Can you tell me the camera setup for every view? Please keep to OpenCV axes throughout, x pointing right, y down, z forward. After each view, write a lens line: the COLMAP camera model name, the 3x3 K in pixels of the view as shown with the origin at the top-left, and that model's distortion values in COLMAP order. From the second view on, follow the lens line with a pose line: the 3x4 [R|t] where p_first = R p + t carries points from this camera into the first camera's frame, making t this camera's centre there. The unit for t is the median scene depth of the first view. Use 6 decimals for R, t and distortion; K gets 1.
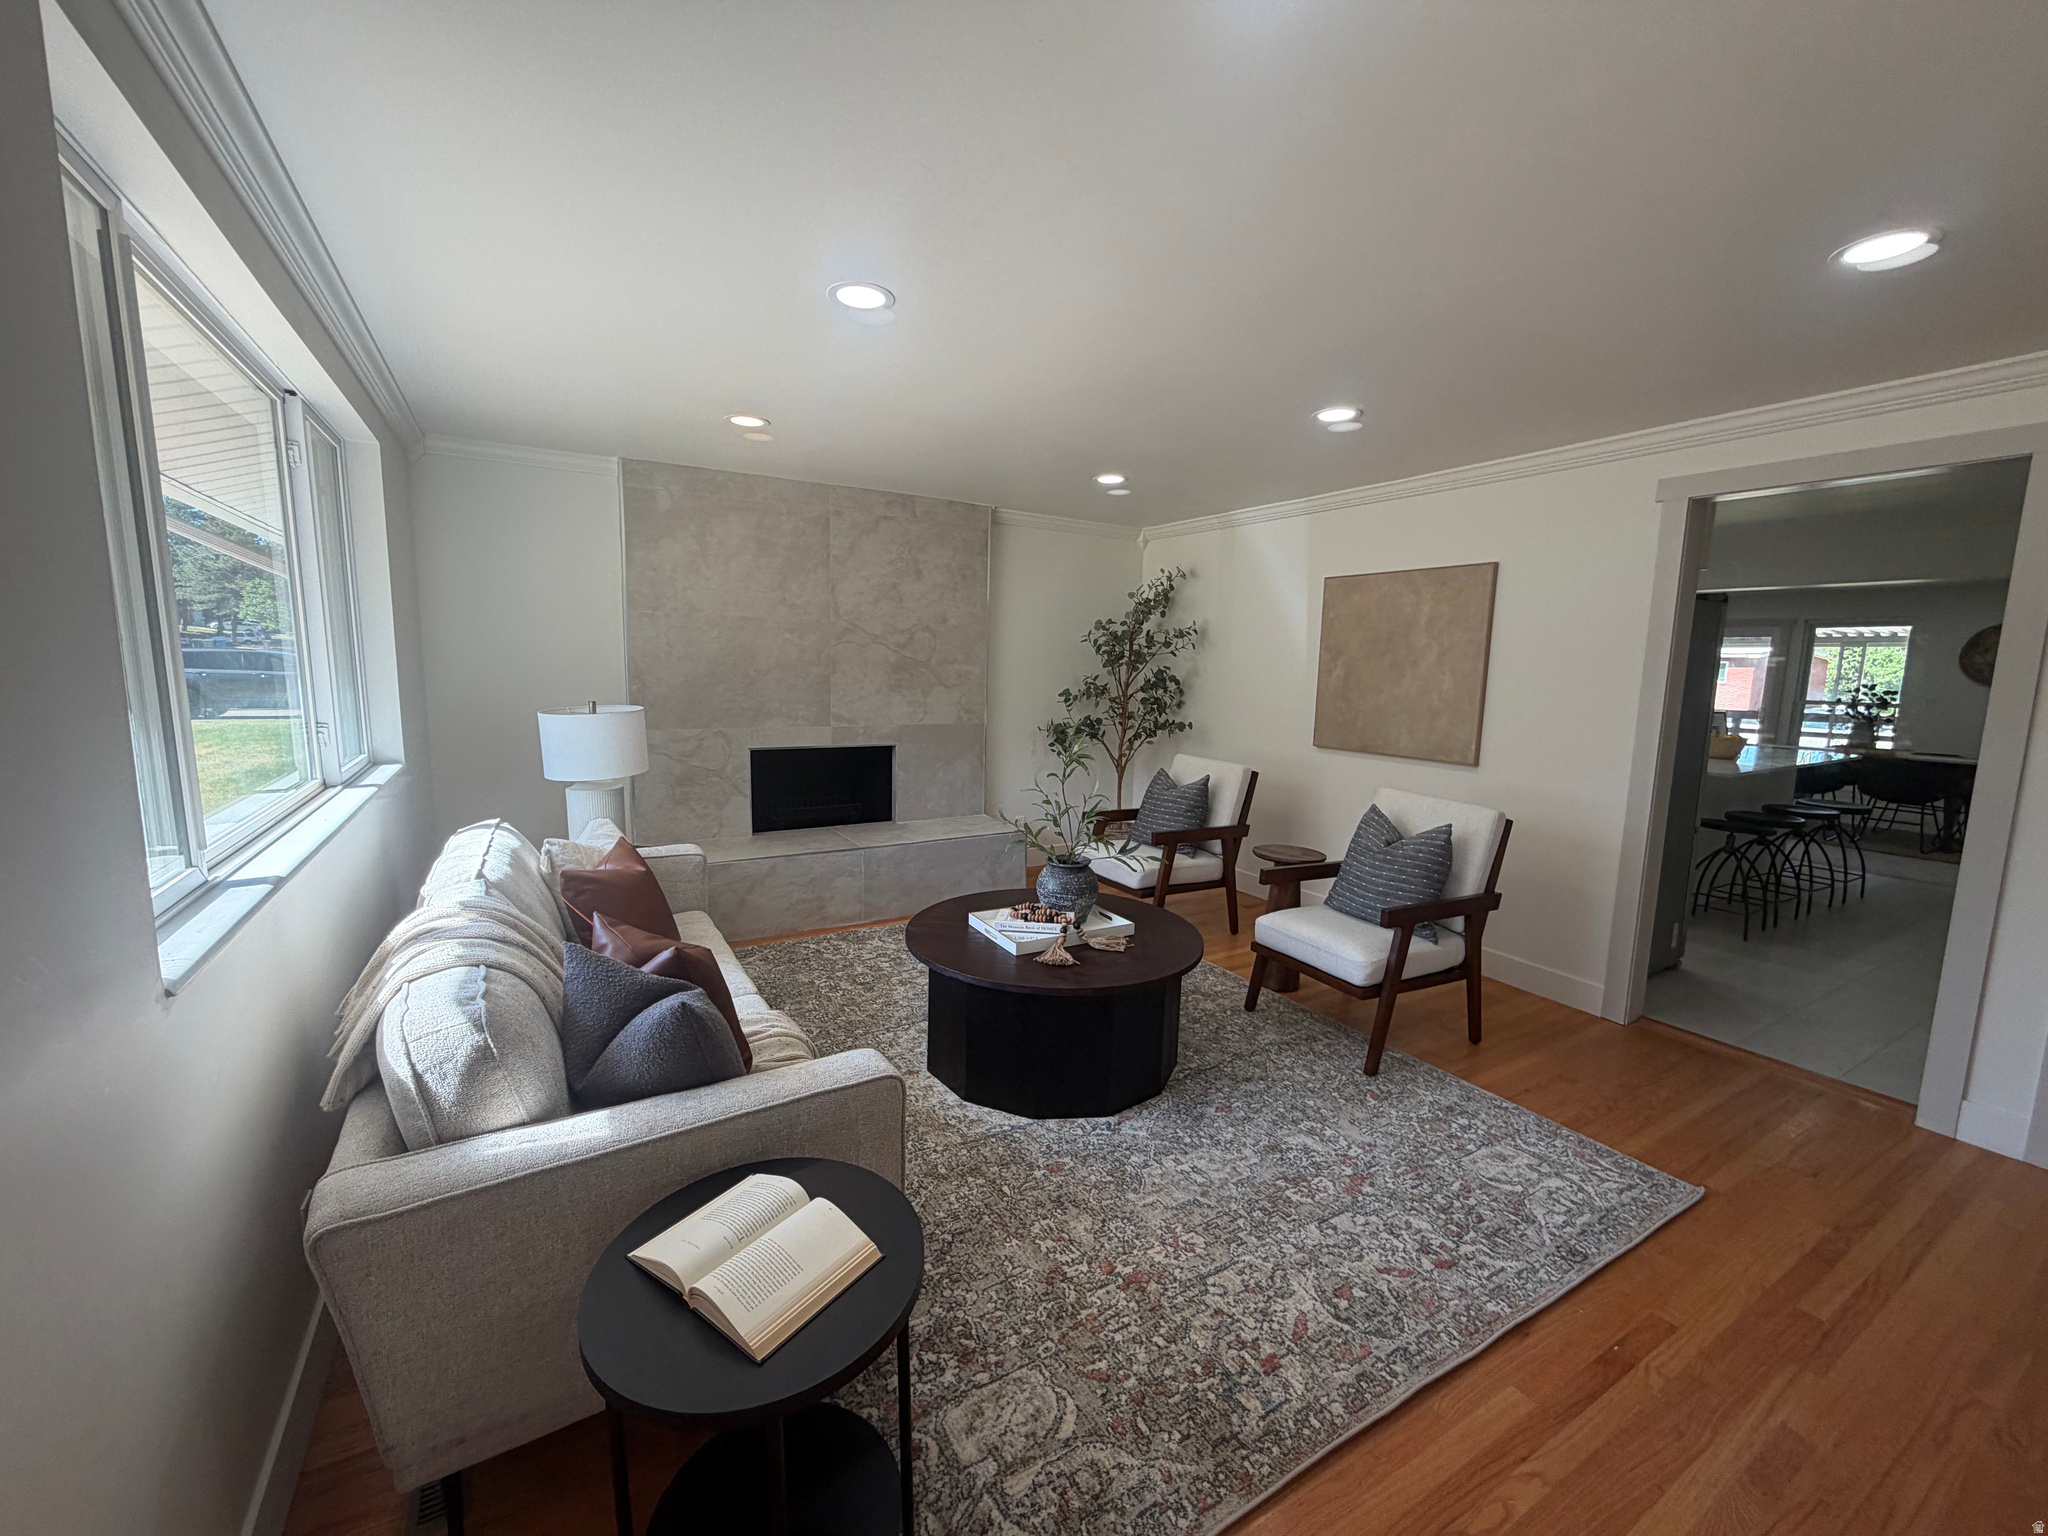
lens RADIAL K [[817.4, 0, 1015.2], [0, 817.4, 772.3], [0, 0, 1]] dist [-0.001262, -0.000325]
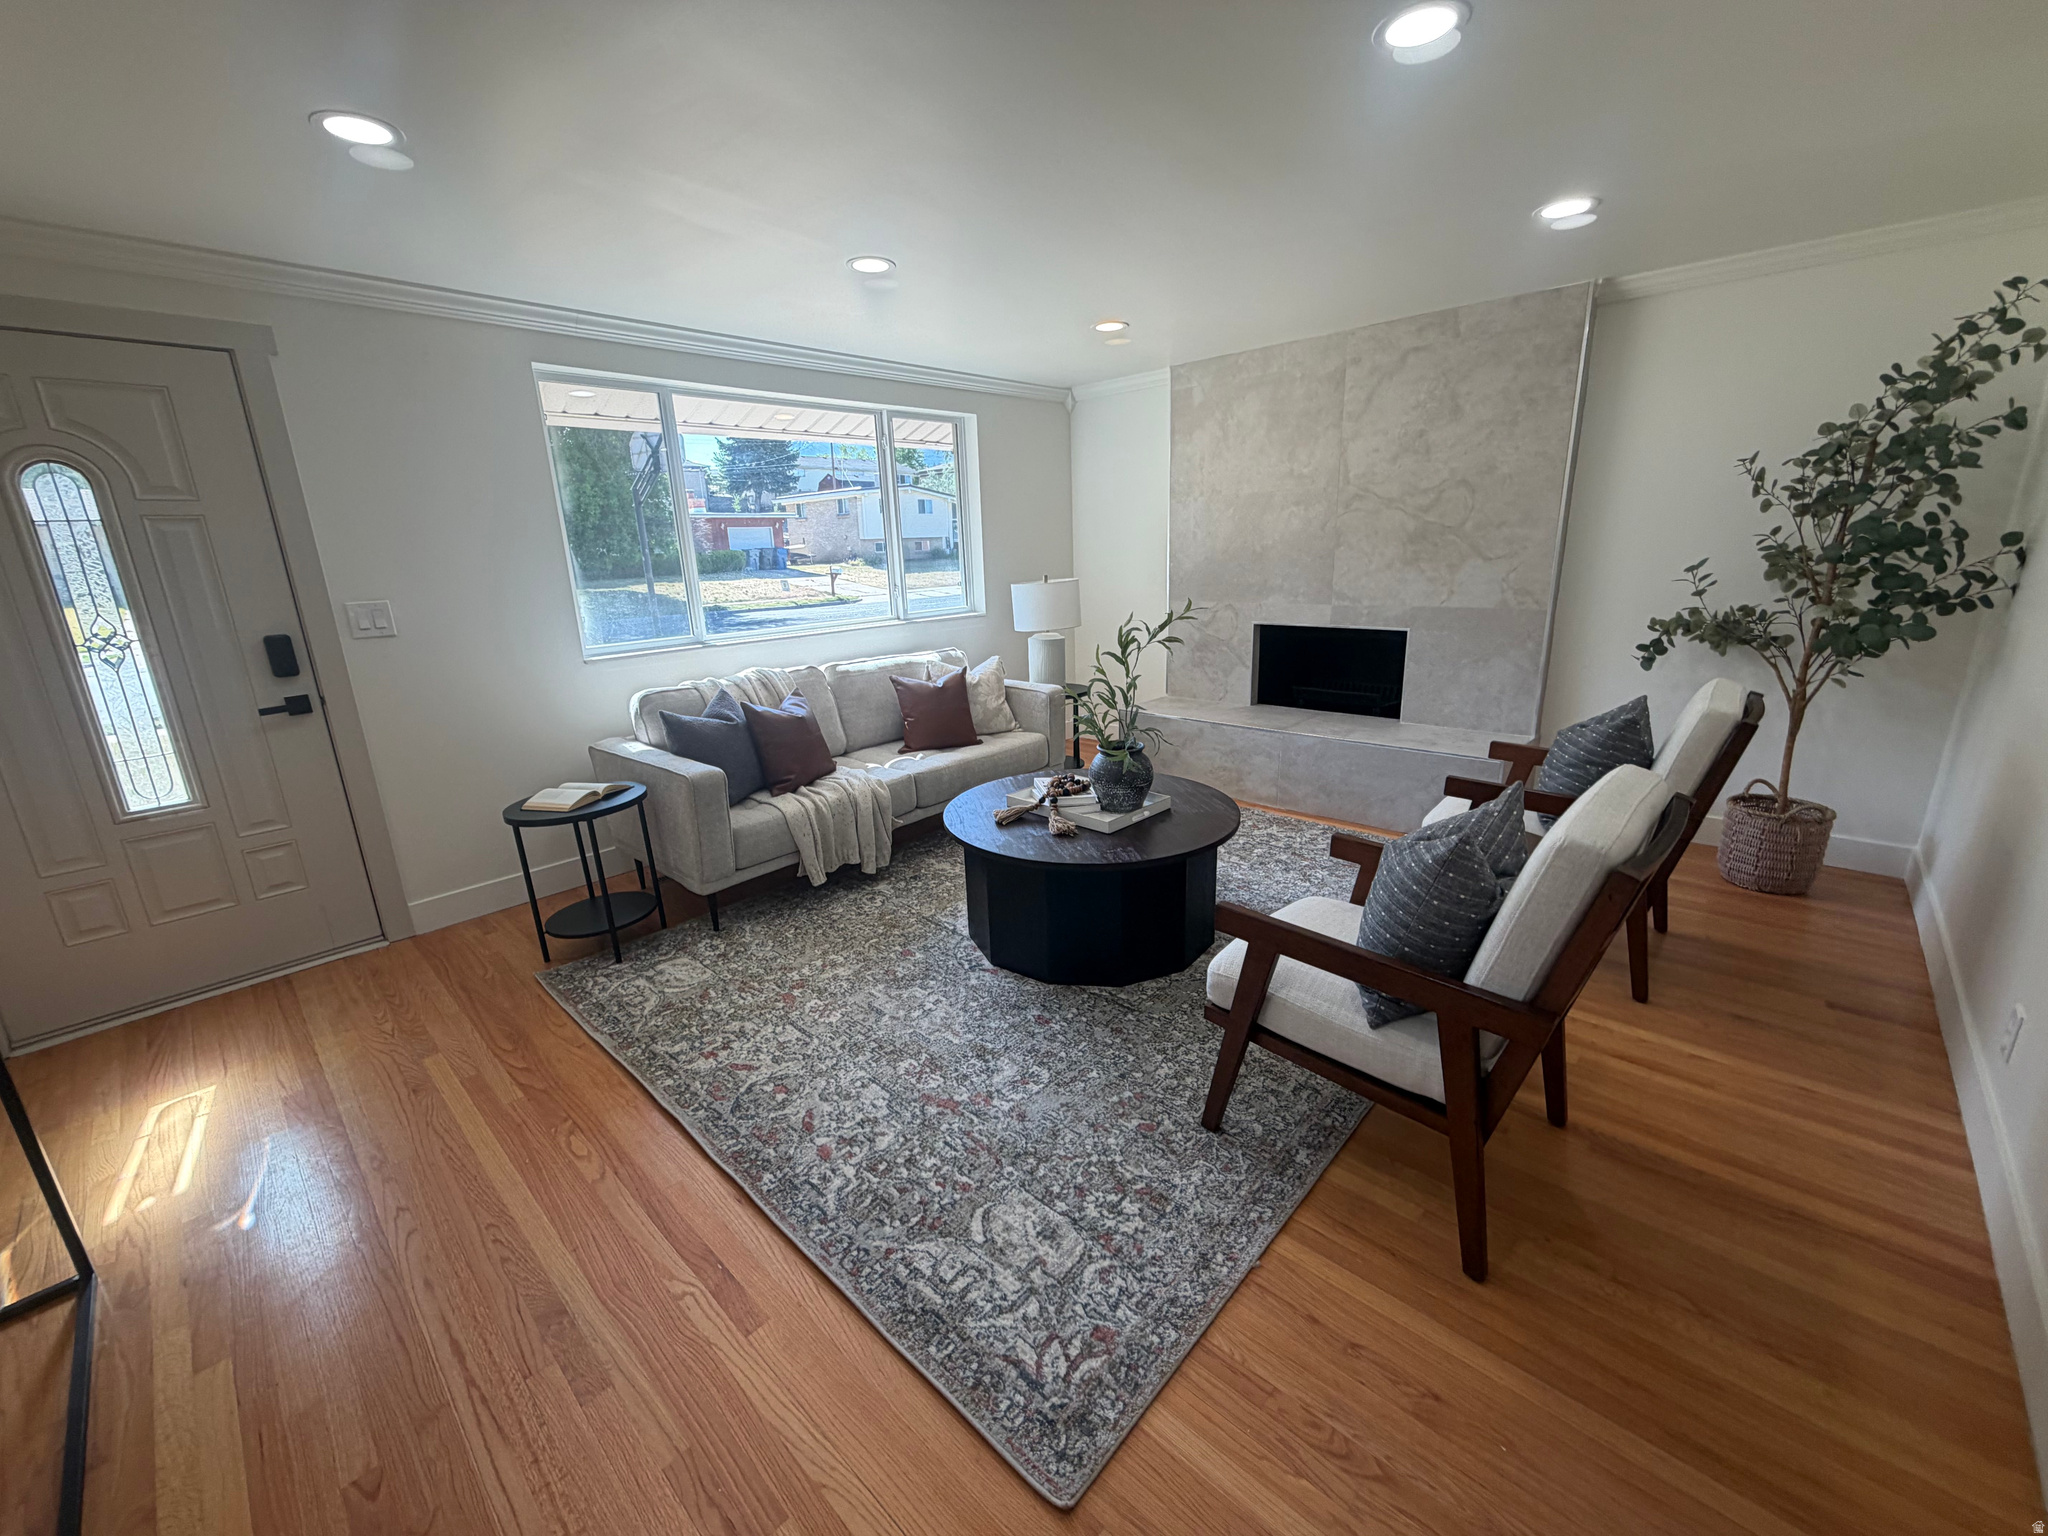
lens RADIAL K [[817.4, 0, 1017.8], [0, 817.4, 772.5], [0, 0, 1]] dist [-0.001262, -0.000325]
pose [[0.275483, 0.227030, -0.934113, 0.606831], [-0.089722, 0.973543, 0.210153, -0.034210], [0.957110, 0.025917, 0.288564, 0.396839]]
